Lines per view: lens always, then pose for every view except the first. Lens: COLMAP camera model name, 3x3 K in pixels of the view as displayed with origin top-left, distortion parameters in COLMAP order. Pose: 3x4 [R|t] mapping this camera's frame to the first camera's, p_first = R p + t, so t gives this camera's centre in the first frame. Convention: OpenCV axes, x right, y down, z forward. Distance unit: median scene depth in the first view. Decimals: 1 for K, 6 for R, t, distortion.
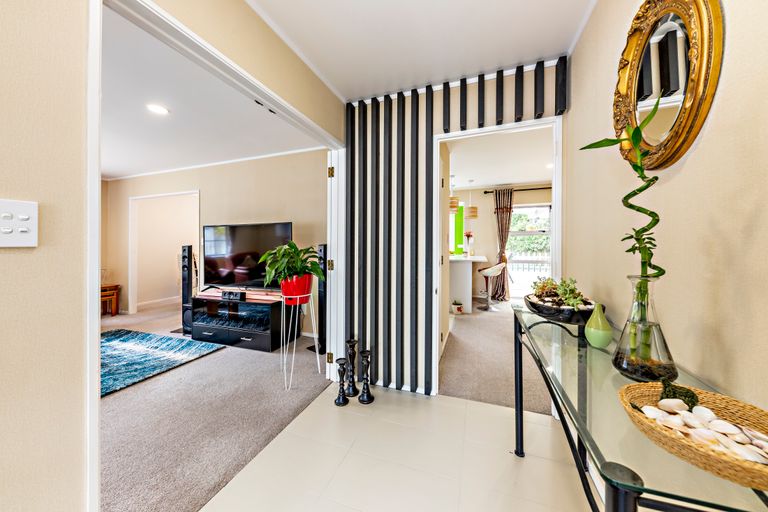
lens RADIAL K [[263.6, 0, 384.5], [0, 263.6, 243.4], [0, 0, 1]] dist [-0.001348, -0.000175]
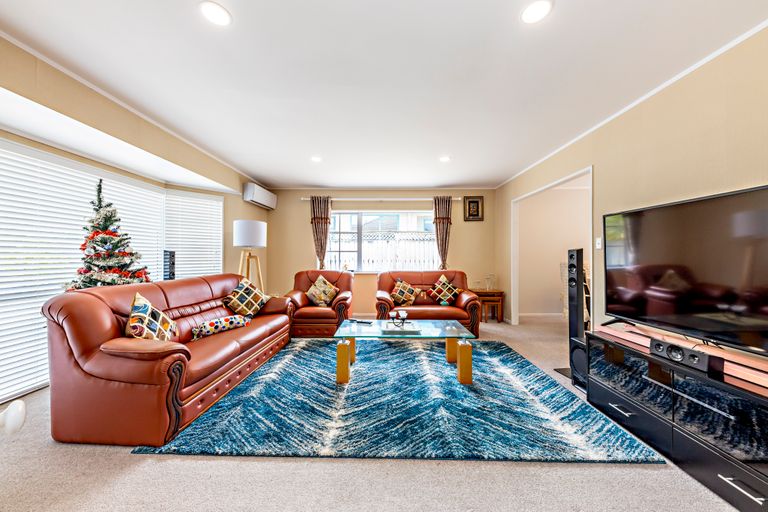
lens RADIAL K [[263.6, 0, 384.5], [0, 263.6, 243.4], [0, 0, 1]] dist [-0.001348, -0.000175]
pose [[0.323509, -0.027752, -0.945818, -0.274329], [-0.009092, 0.999432, -0.032435, 0.020216], [0.946181, 0.019093, 0.323073, 0.324316]]
